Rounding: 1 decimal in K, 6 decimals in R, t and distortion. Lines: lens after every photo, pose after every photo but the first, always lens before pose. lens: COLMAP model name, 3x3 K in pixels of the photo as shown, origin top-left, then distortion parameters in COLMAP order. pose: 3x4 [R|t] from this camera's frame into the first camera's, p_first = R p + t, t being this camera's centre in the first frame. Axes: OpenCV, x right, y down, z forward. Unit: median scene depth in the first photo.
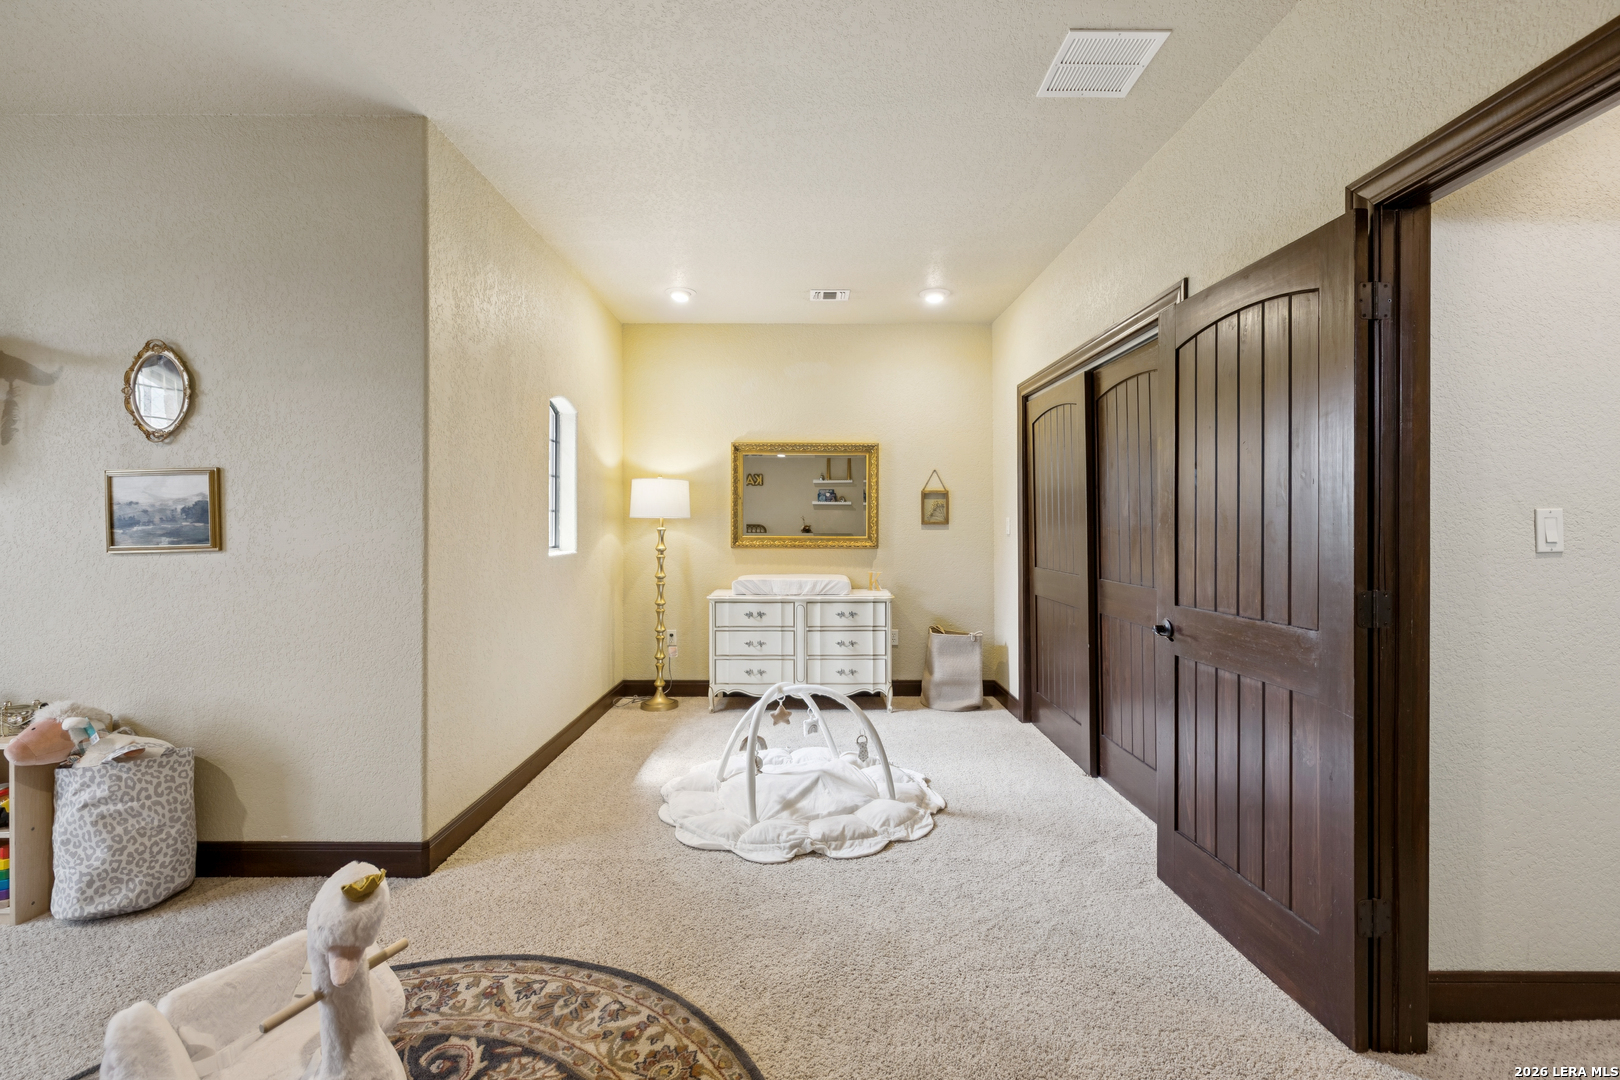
lens RADIAL K [[689.0, 0, 805.1], [0, 689.0, 536.0], [0, 0, 1]] dist [0.001494, -0.000597]
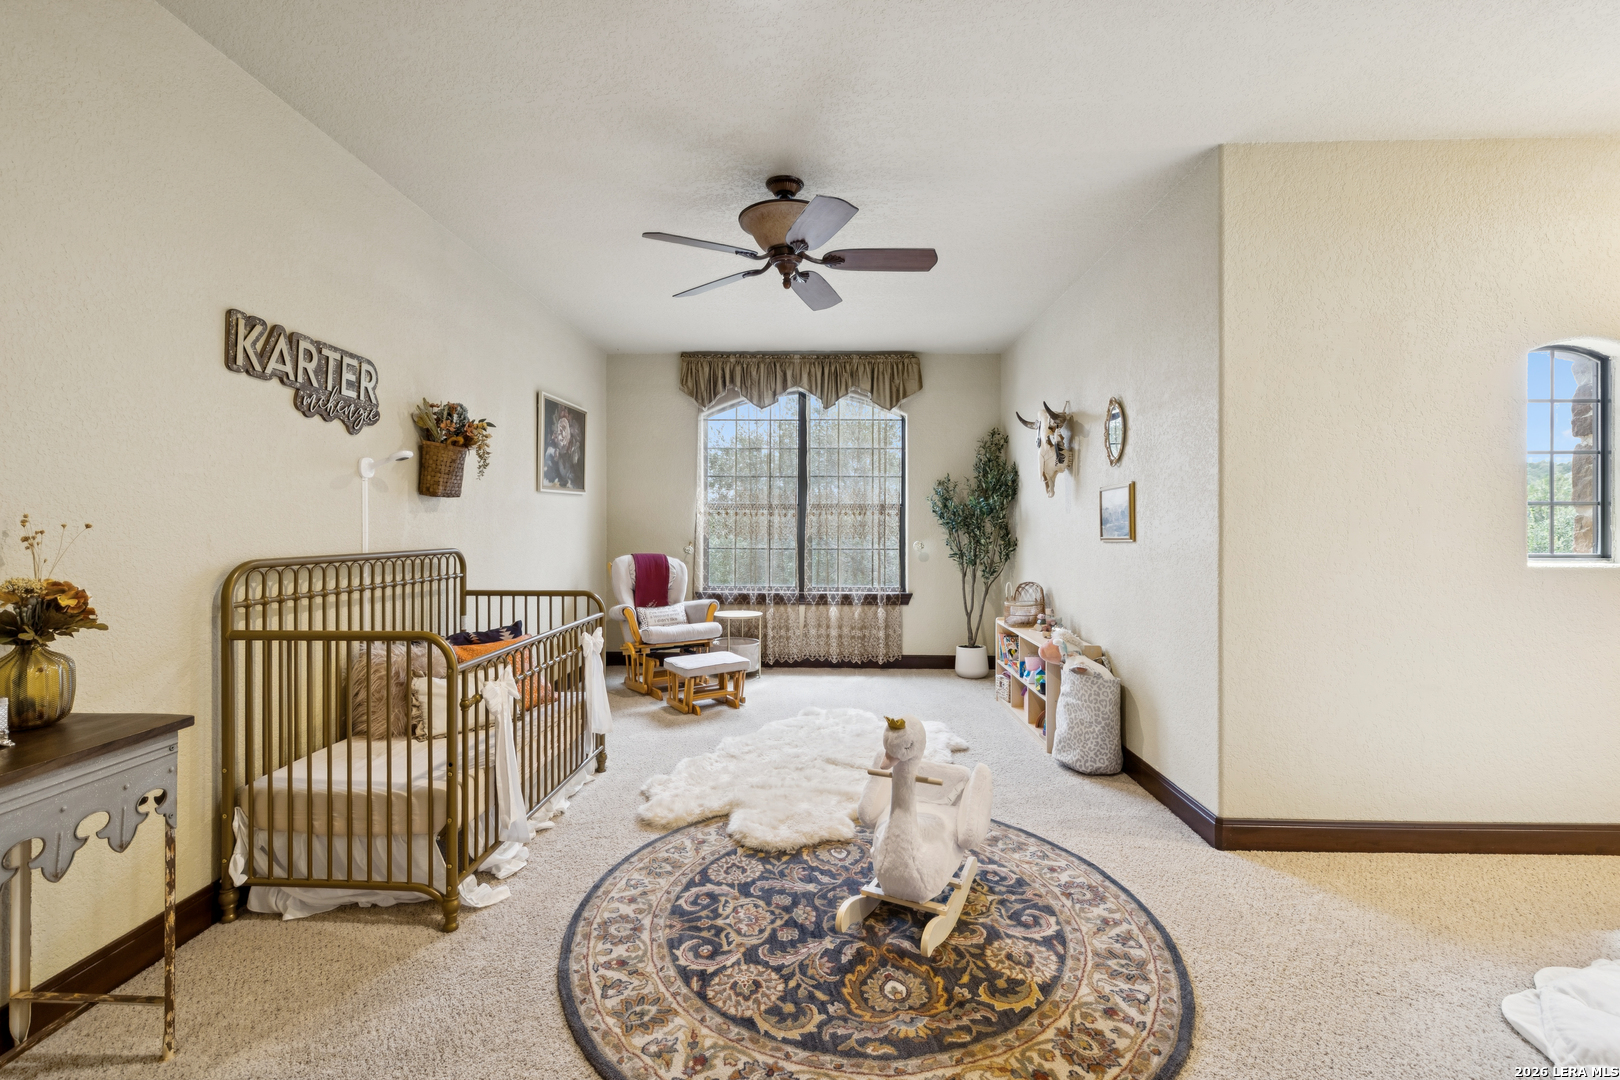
lens RADIAL K [[689.0, 0, 803.9], [0, 689.0, 529.9], [0, 0, 1]] dist [0.001494, -0.000597]
pose [[-0.032055, 0.008406, -0.999451, 0.717546], [-0.014664, 0.999853, 0.008879, -0.006775], [0.999379, 0.014941, -0.031927, 0.503378]]
